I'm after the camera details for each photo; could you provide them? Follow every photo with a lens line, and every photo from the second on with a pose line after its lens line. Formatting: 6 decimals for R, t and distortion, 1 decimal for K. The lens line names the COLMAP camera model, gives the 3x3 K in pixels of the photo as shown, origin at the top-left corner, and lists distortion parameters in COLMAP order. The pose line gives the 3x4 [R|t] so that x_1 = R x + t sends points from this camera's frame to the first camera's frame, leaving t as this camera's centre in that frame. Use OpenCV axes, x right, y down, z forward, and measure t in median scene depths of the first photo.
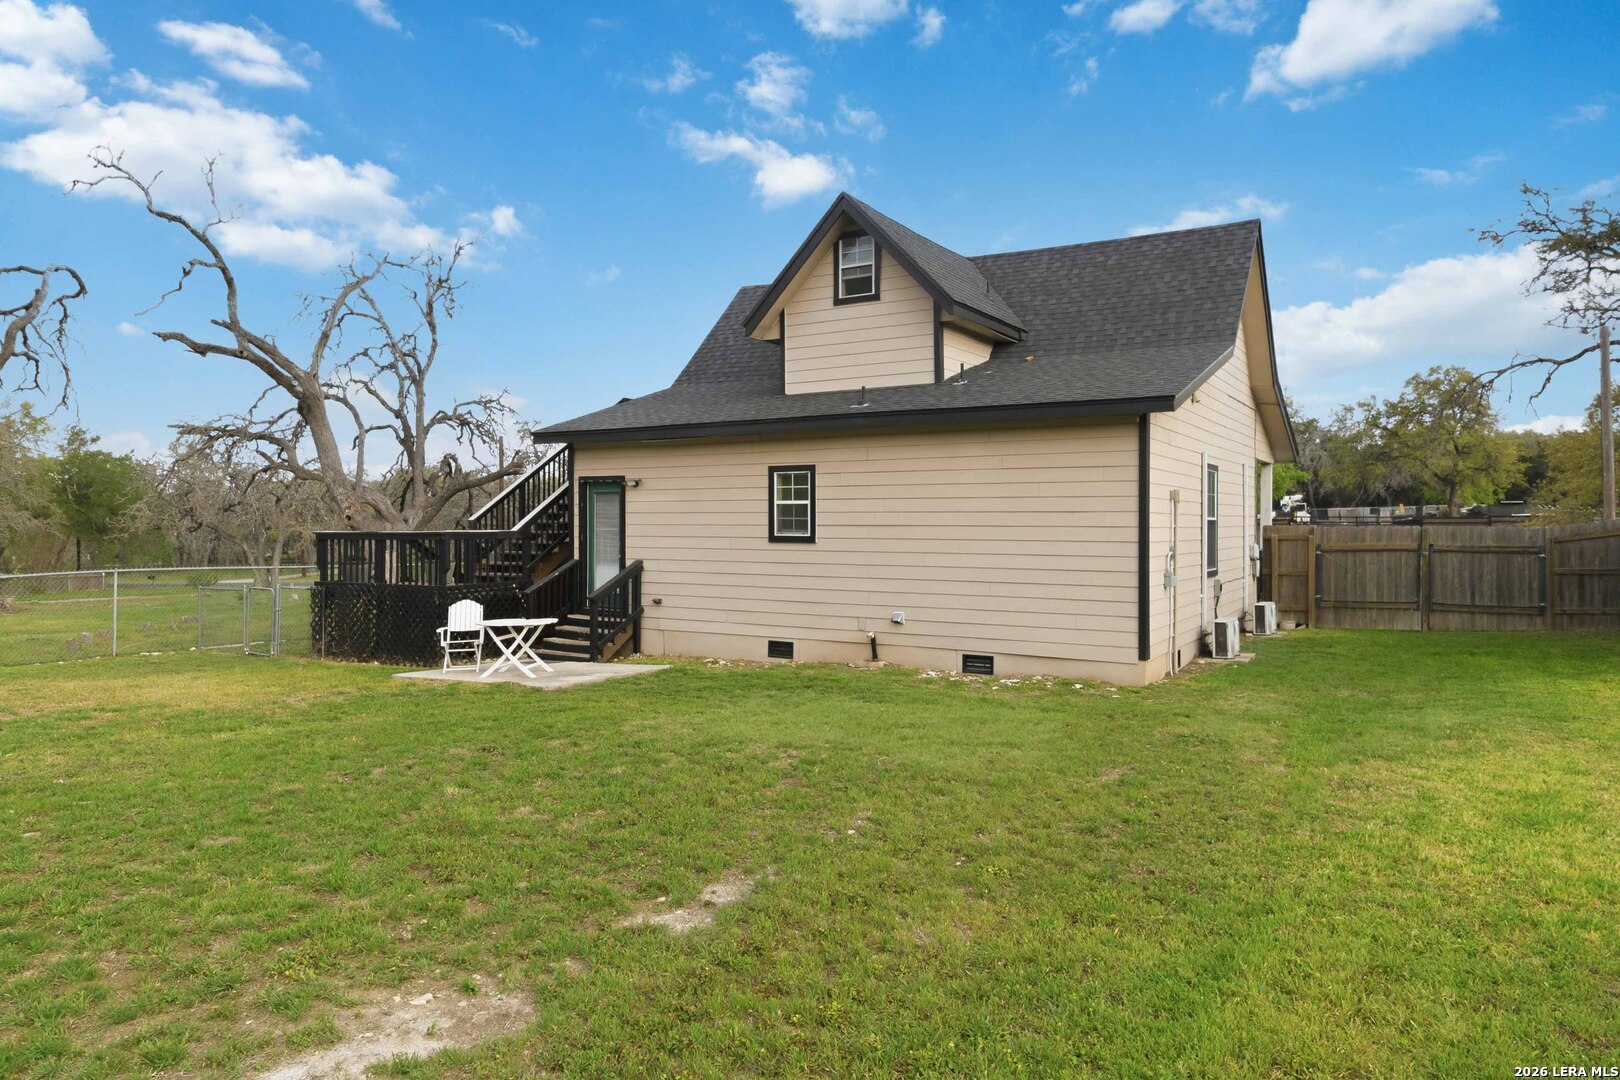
lens RADIAL K [[1086.4, 0, 803.0], [0, 1086.4, 528.4], [0, 0, 1]] dist [0.000385, 0.002444]
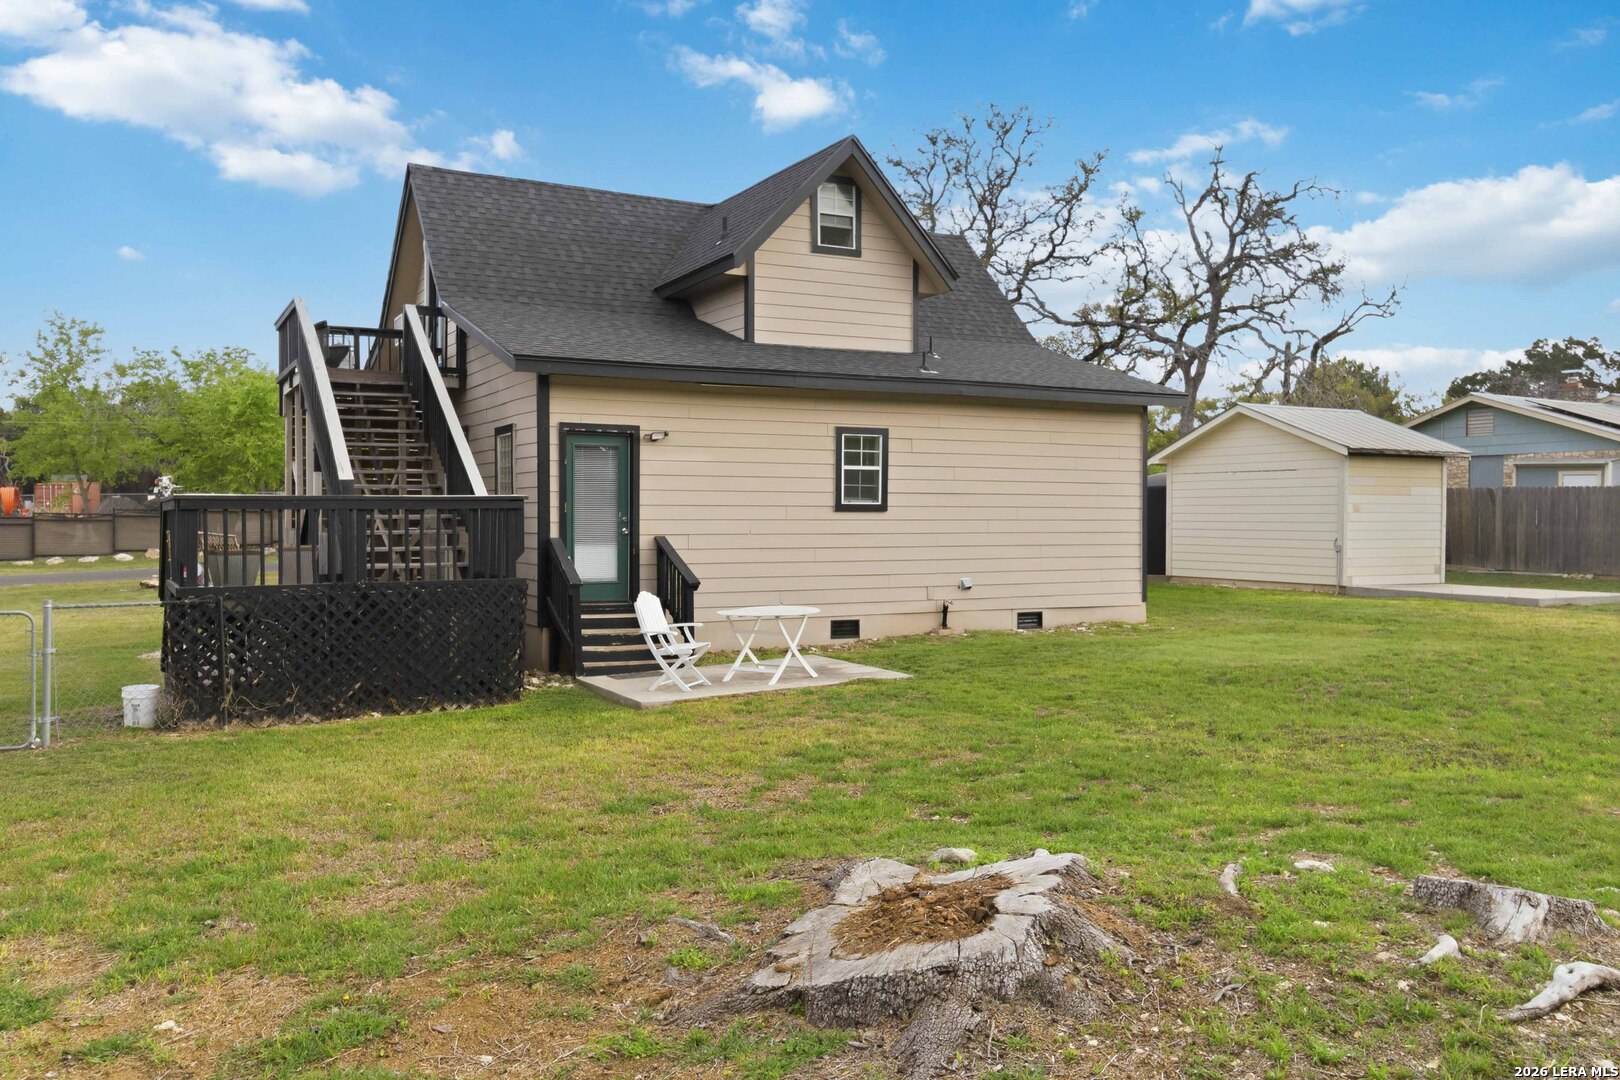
lens RADIAL K [[1357.2, 0, 856.5], [0, 1357.2, 544.3], [0, 0, 1]] dist [0.010756, -0.010134]
pose [[0.475010, -0.019792, 0.879758, -0.961884], [0.003733, 0.999783, 0.020476, 0.016186], [-0.879972, -0.006442, 0.474981, 0.426789]]
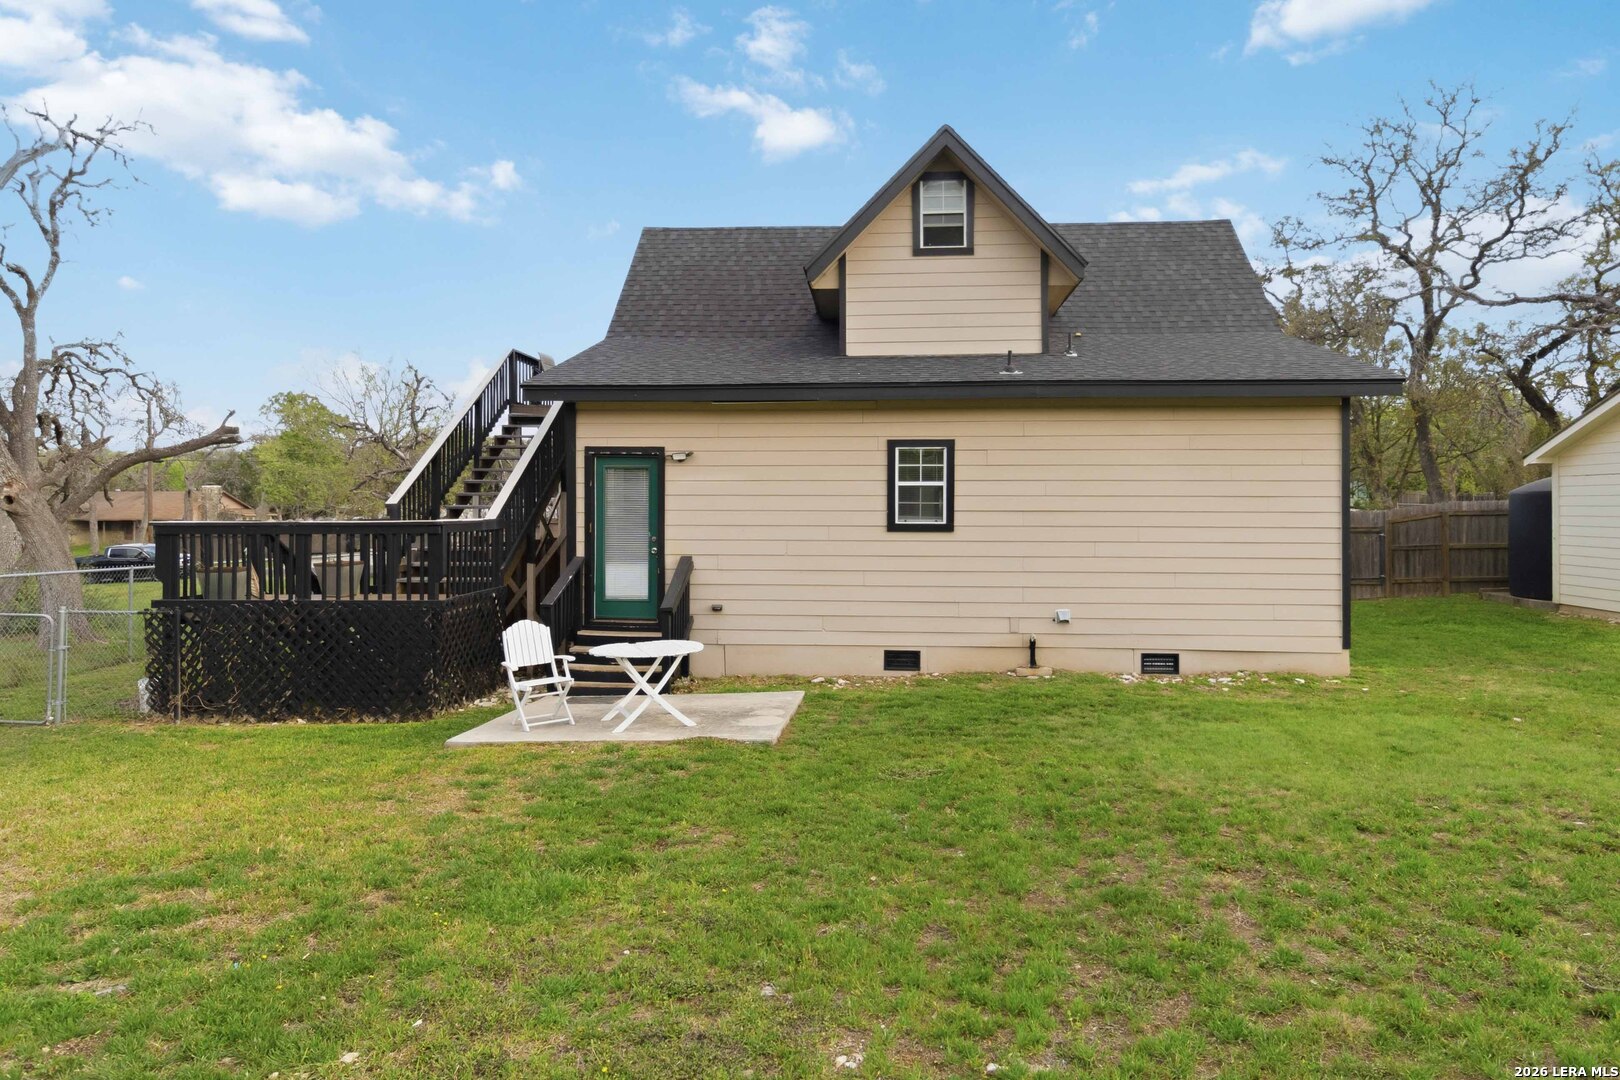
lens RADIAL K [[1042.3, 0, 809.7], [0, 1042.3, 500.4], [0, 0, 1]] dist [-0.001437, 0.002334]
pose [[0.887107, 0.002224, 0.461558, -0.427255], [0.002145, 0.999958, -0.008940, -0.003770], [-0.461559, 0.008921, 0.887065, 0.306507]]
